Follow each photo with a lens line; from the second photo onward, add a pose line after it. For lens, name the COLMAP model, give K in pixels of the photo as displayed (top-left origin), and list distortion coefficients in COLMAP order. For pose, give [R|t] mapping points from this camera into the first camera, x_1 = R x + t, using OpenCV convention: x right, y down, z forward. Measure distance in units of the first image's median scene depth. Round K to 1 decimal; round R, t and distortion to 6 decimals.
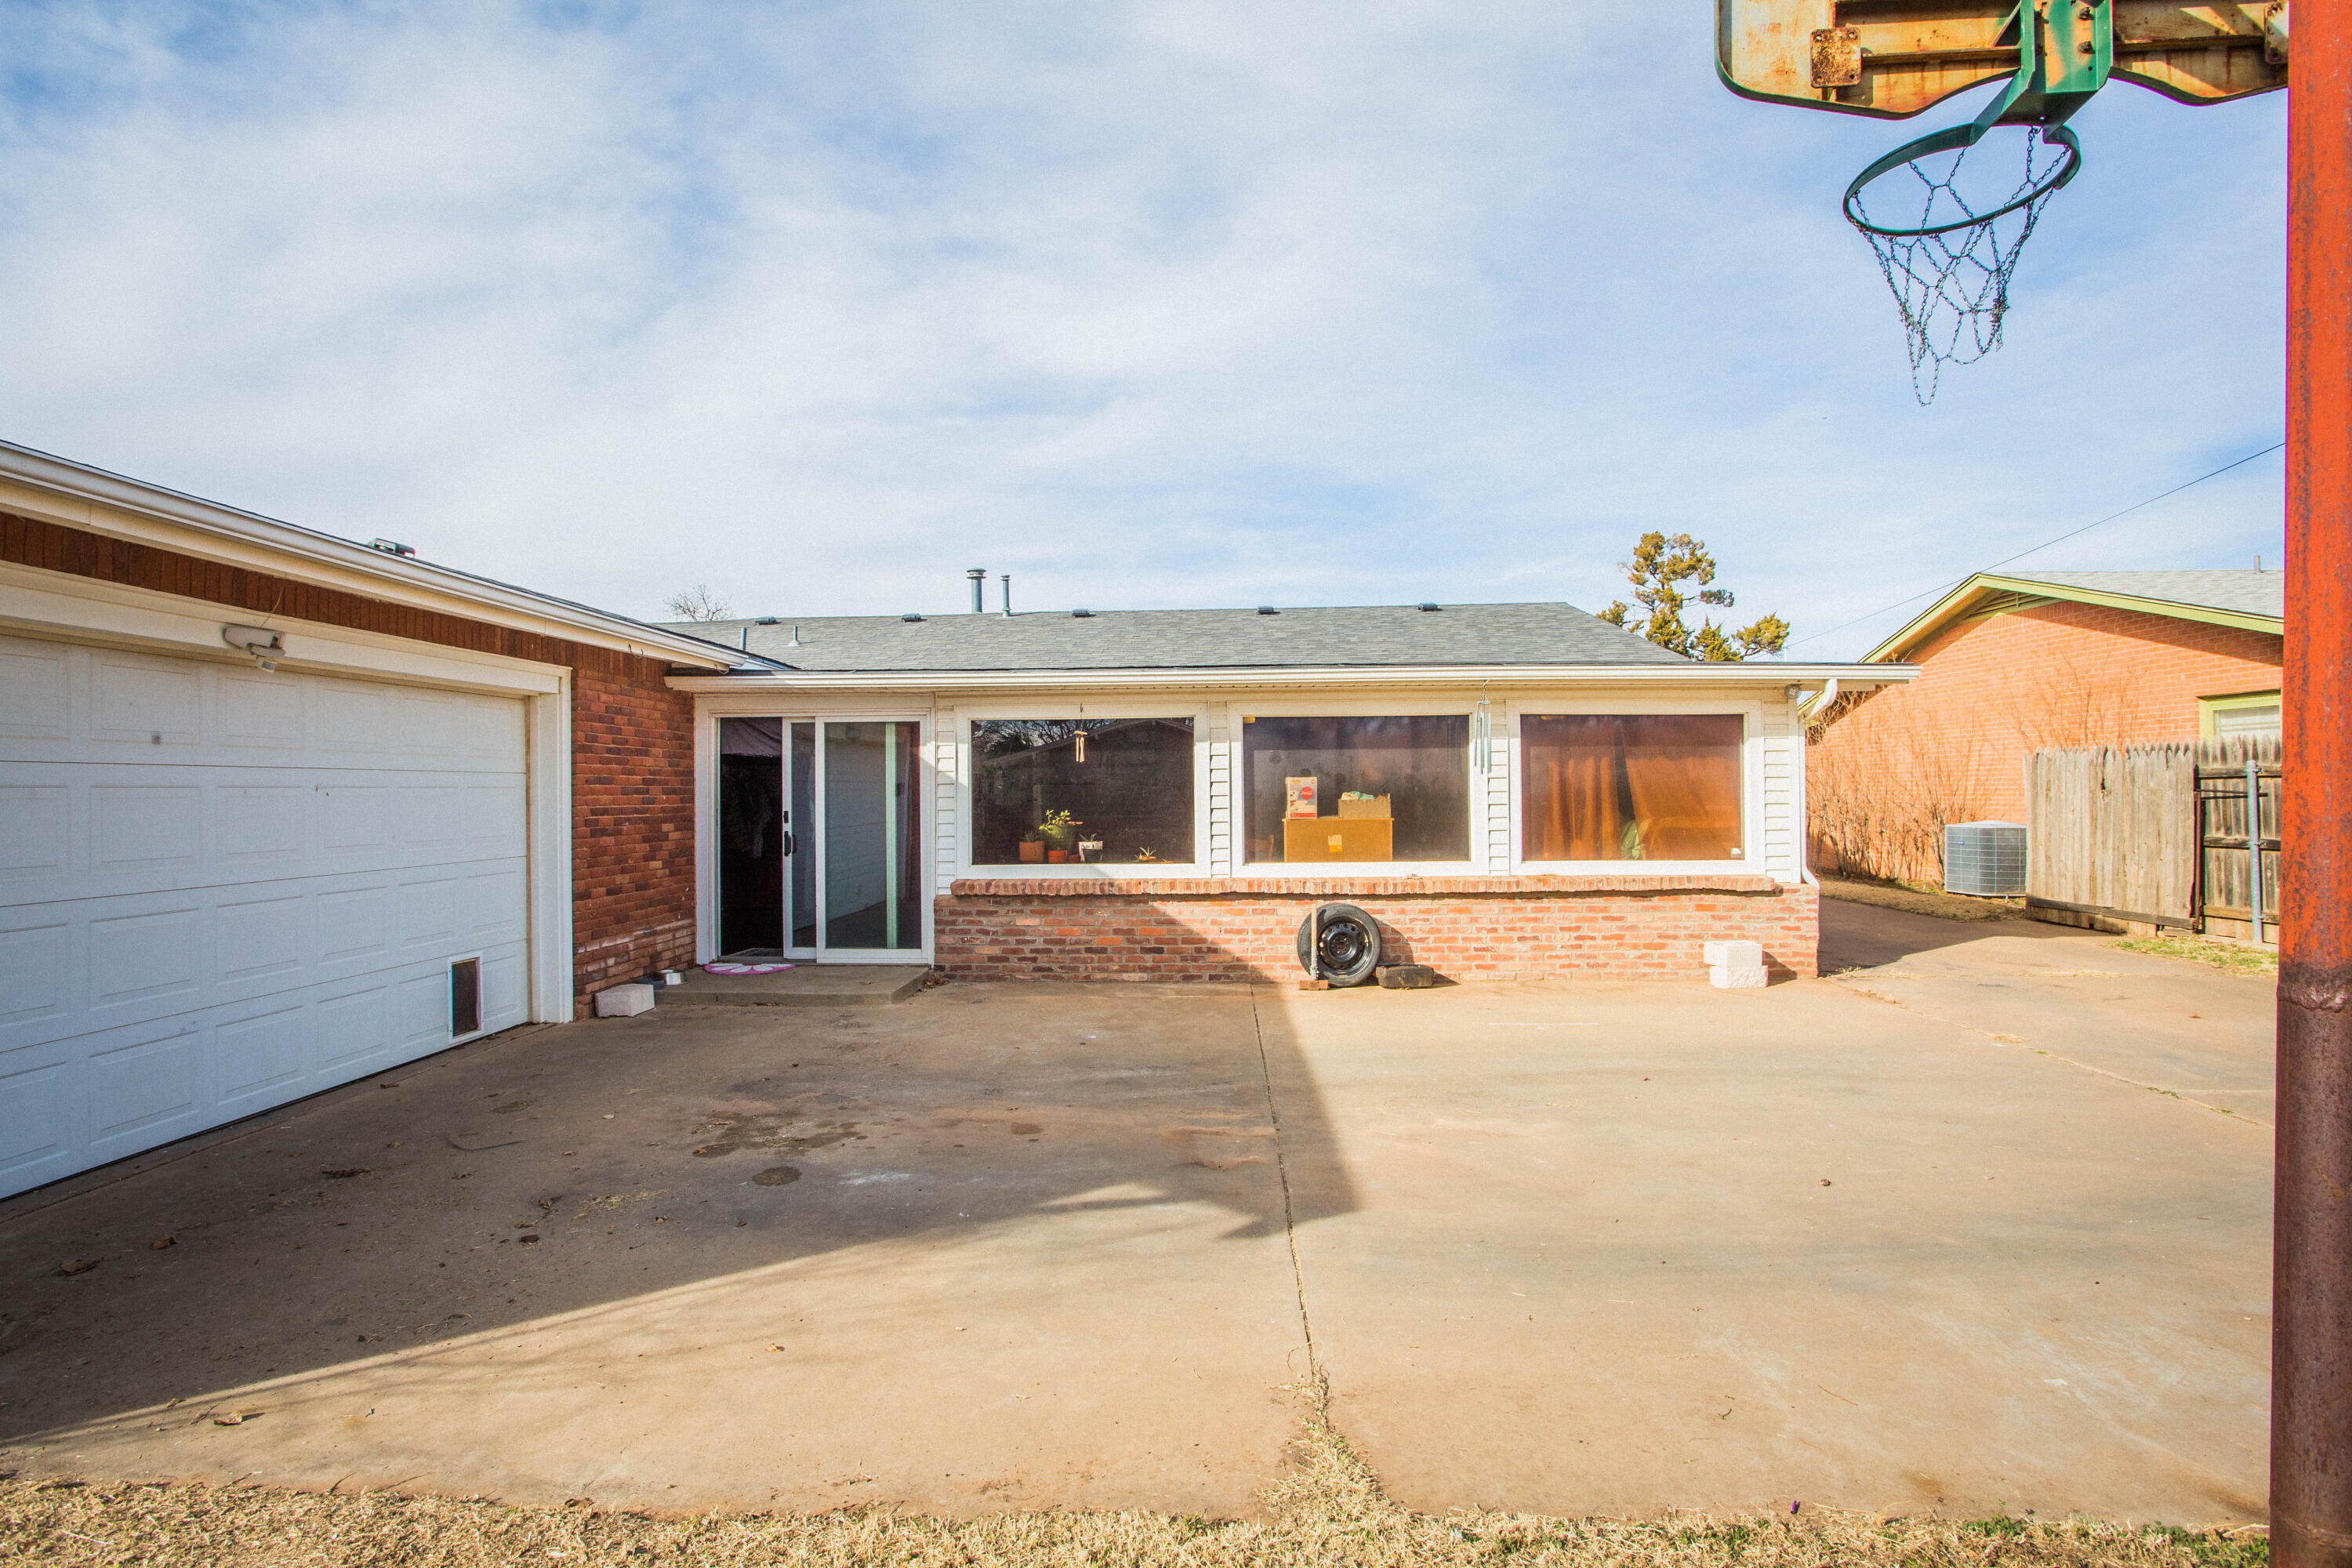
lens RADIAL K [[1147.6, 0, 1169.1], [0, 1147.6, 787.7], [0, 0, 1]] dist [-0.045607, 0.011991]
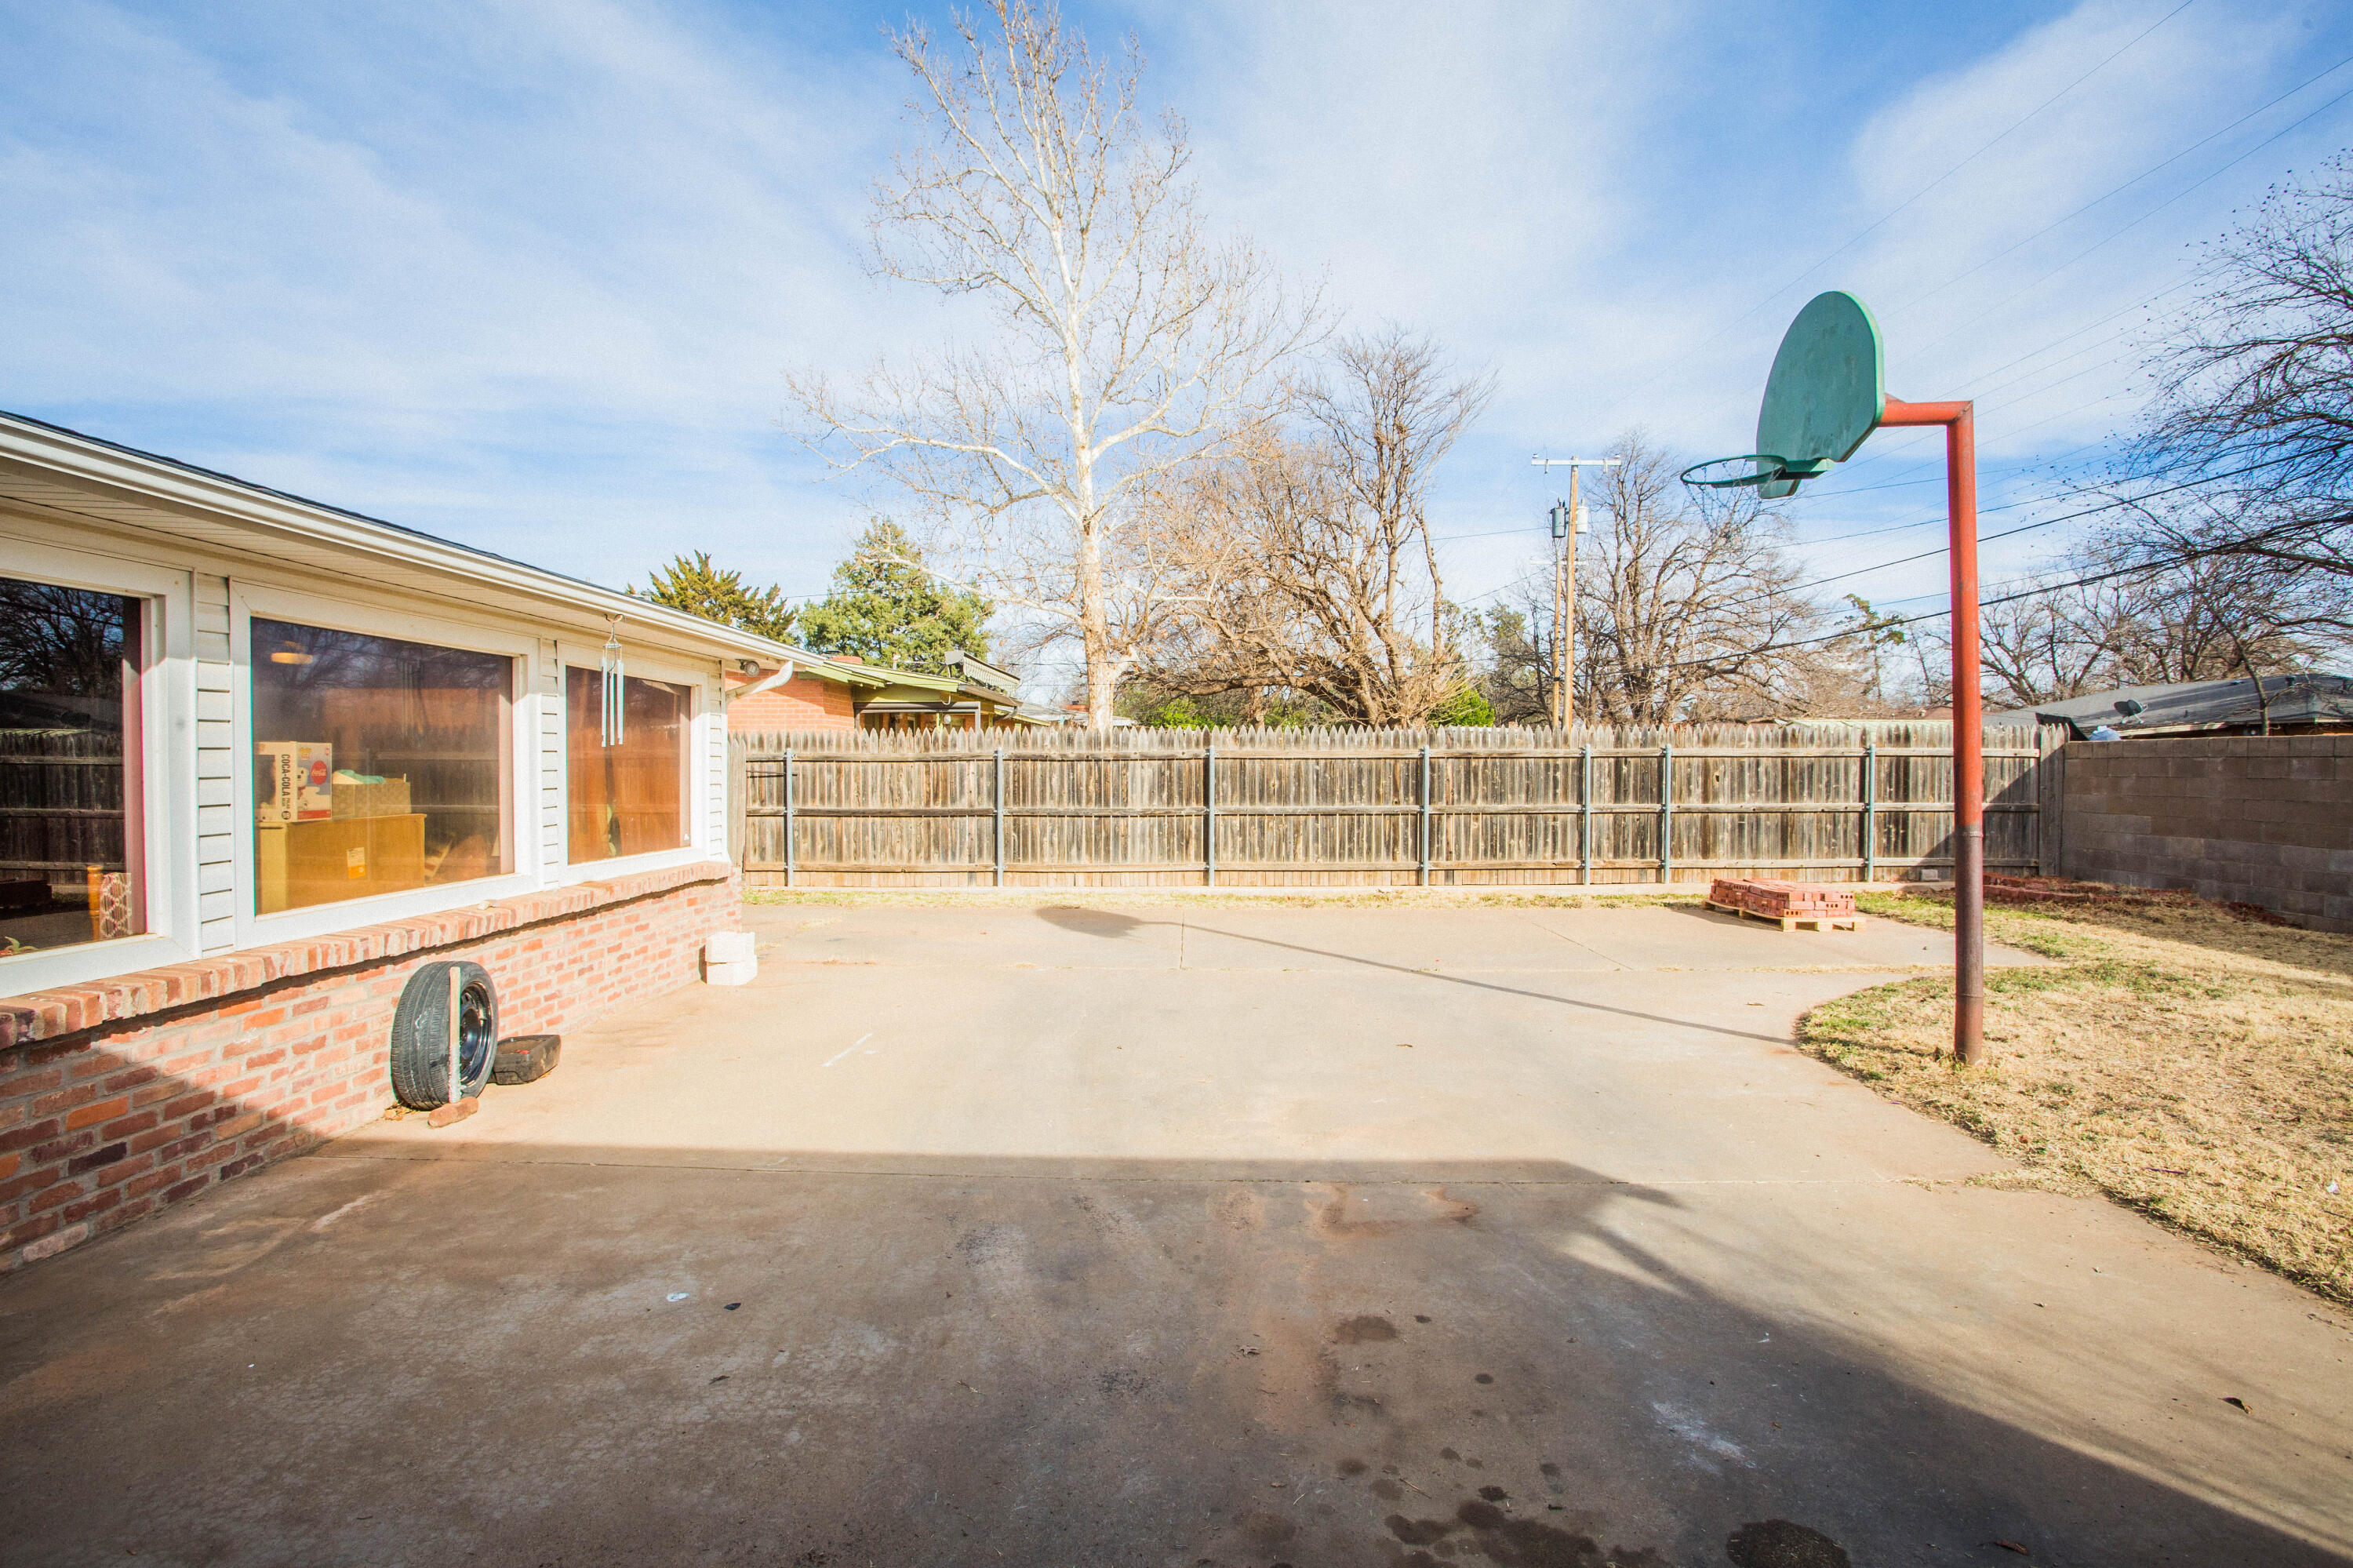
lens RADIAL K [[1148.2, 0, 1122.8], [0, 1148.2, 778.5], [0, 0, 1]] dist [-0.045607, 0.011991]
pose [[-0.011673, -0.002563, 0.999929, -0.419183], [-0.007951, 0.999965, 0.002470, 0.004120], [-0.999900, -0.007921, -0.011693, 0.660051]]
